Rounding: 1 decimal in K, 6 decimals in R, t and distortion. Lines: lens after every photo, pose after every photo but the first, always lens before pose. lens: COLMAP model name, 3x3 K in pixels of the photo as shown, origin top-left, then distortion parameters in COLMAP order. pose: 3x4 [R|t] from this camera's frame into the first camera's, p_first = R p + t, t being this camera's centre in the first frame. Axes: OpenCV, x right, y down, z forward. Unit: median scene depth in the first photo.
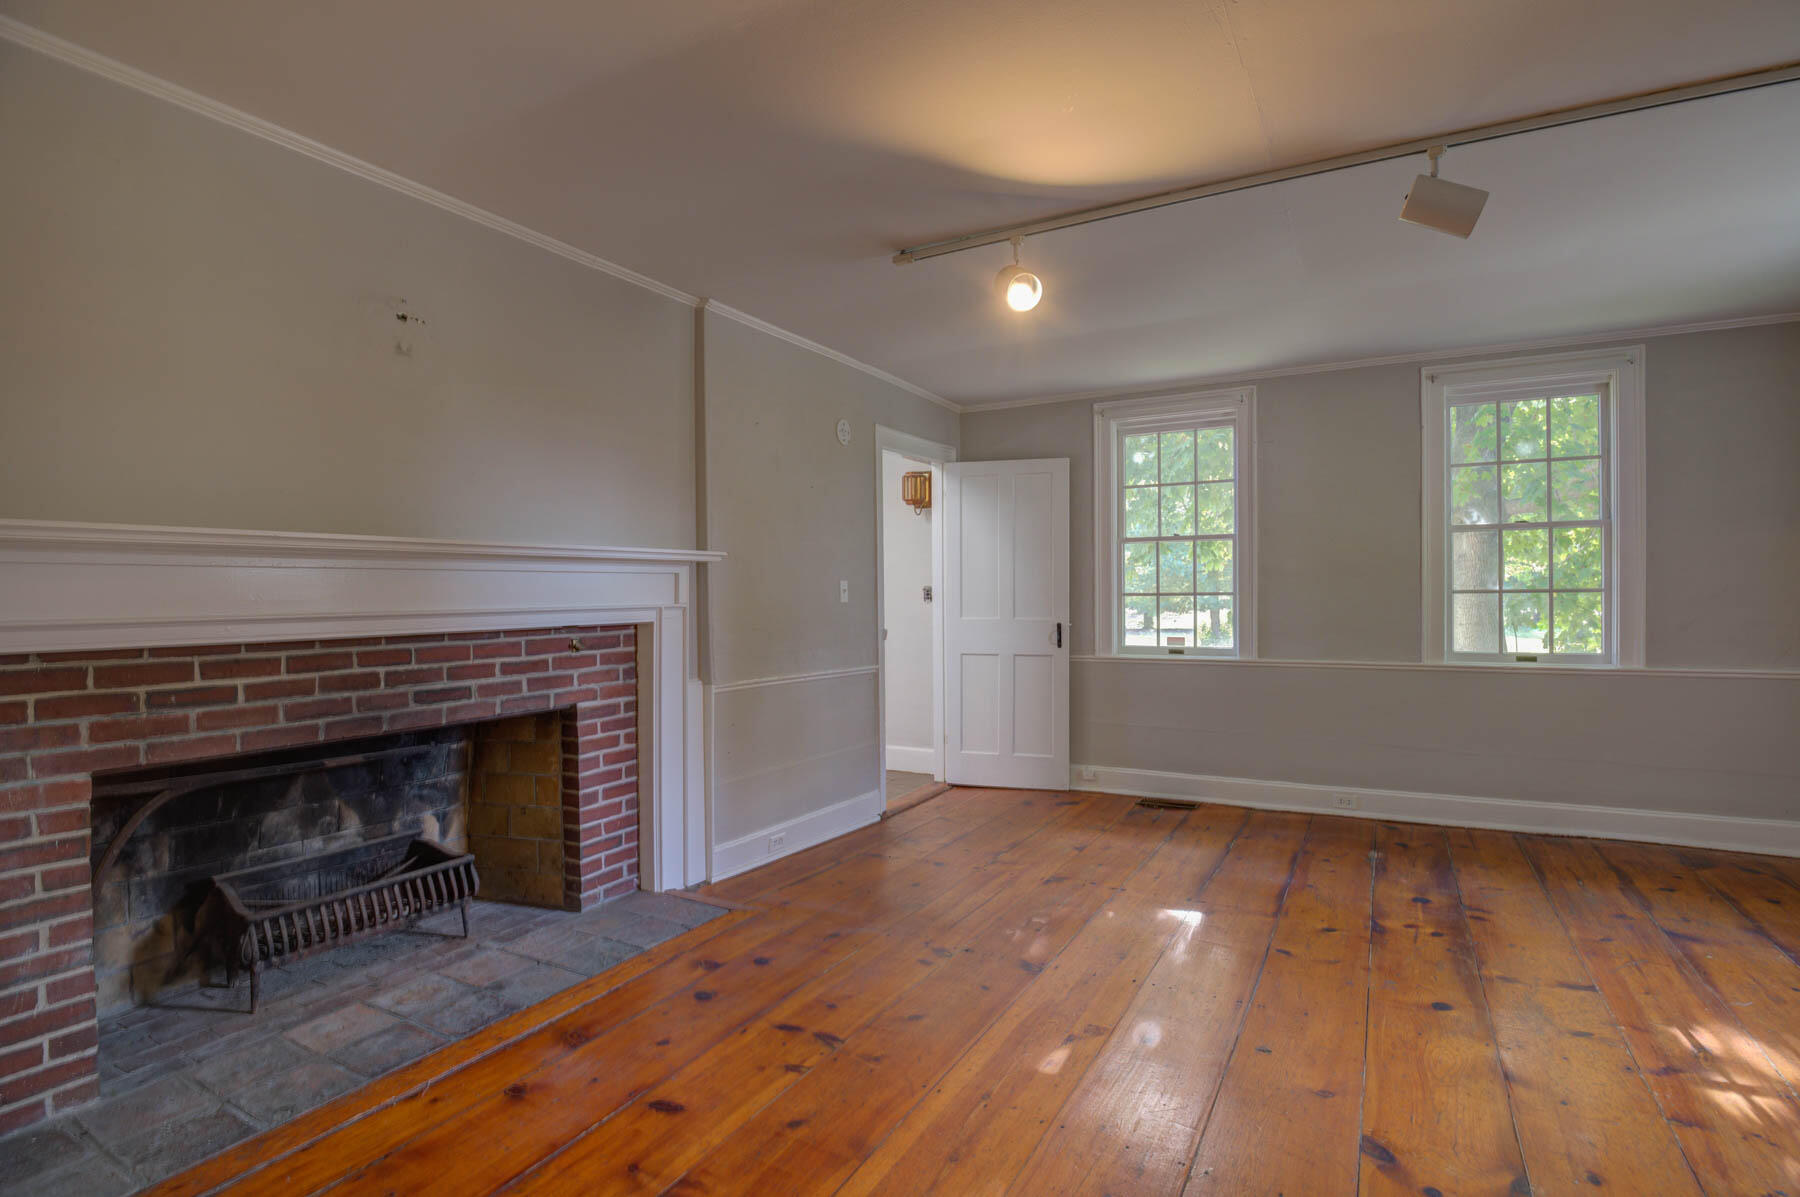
lens RADIAL K [[875.7, 0, 910.3], [0, 875.7, 597.3], [0, 0, 1]] dist [-0.032241, -0.001032]
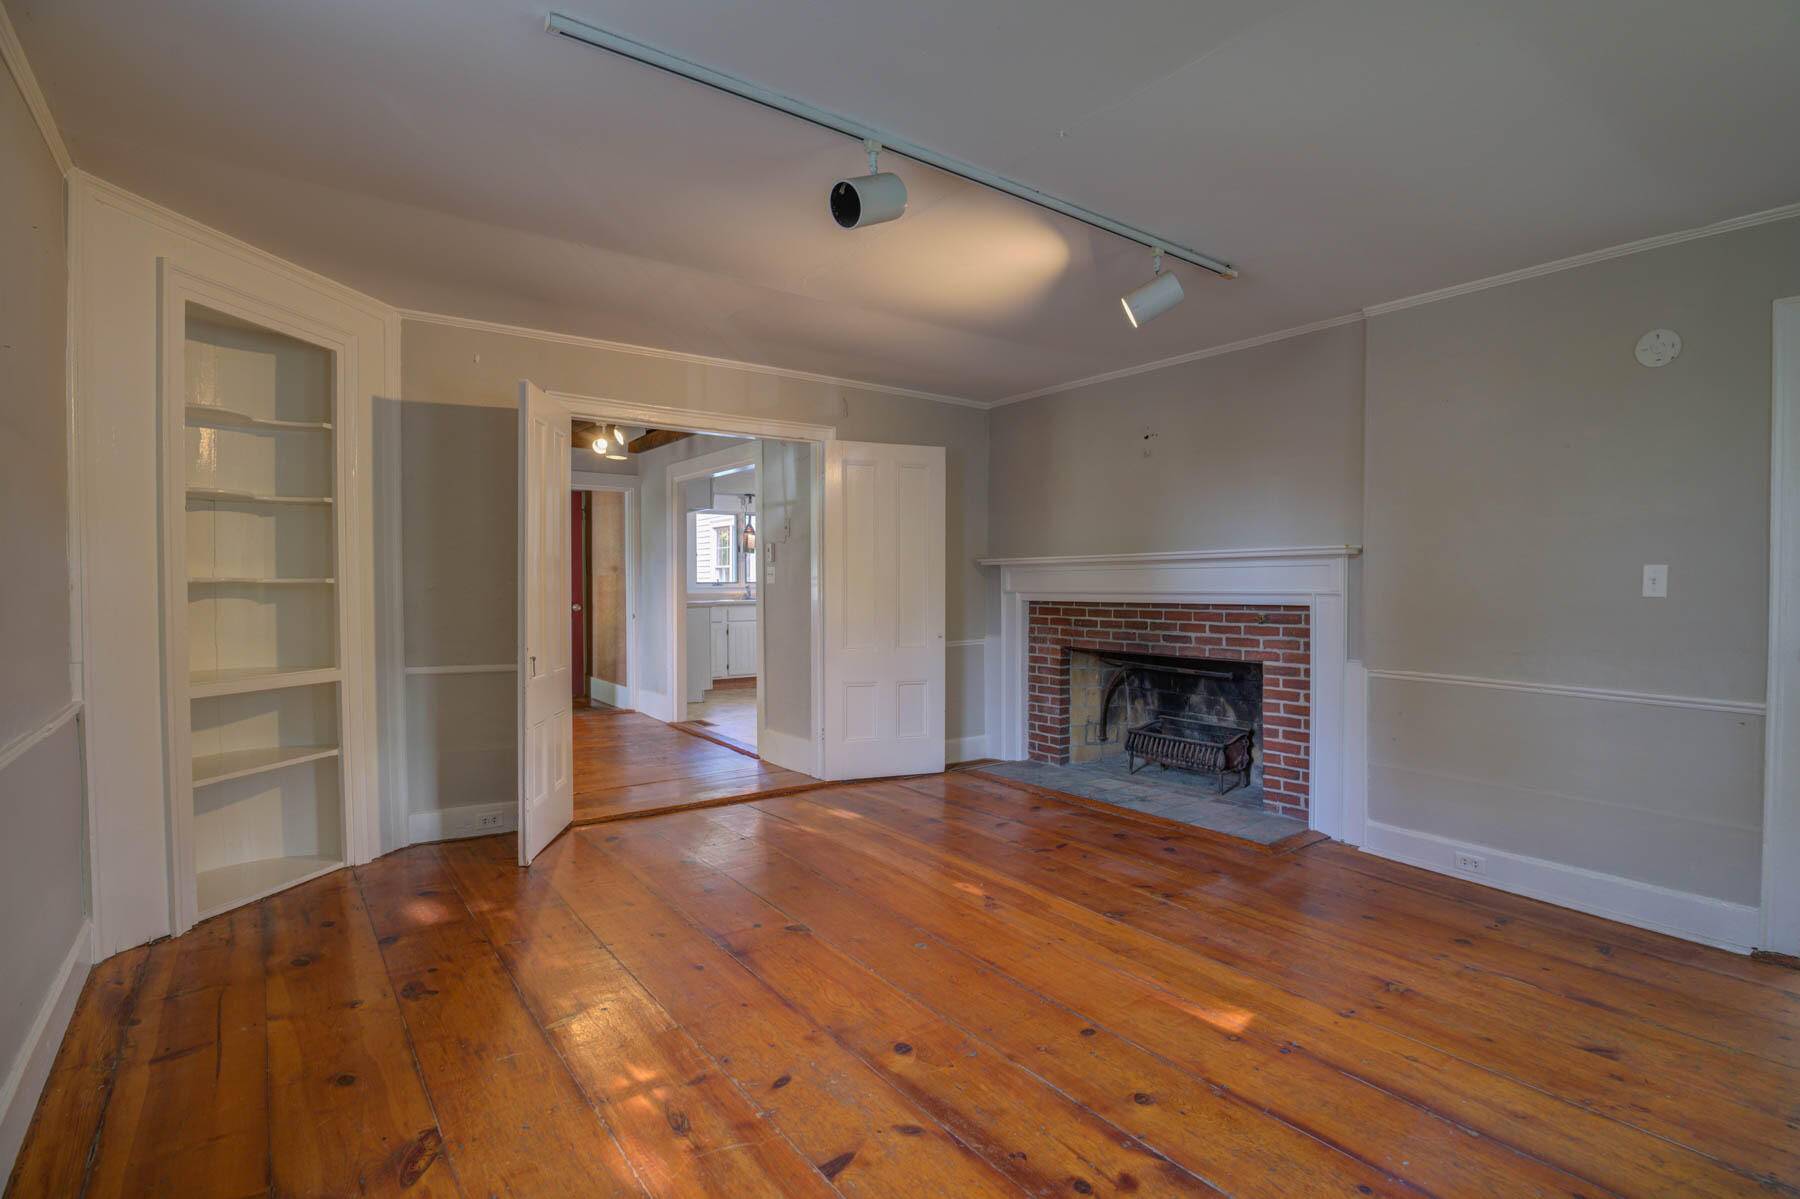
lens RADIAL K [[875.7, 0, 910.3], [0, 875.7, 598.3], [0, 0, 1]] dist [-0.032241, -0.001032]
pose [[-0.418696, 0.027602, -0.907707, 1.181461], [0.001504, 0.999558, 0.029702, -0.021234], [0.908125, 0.011071, -0.418552, 1.140909]]
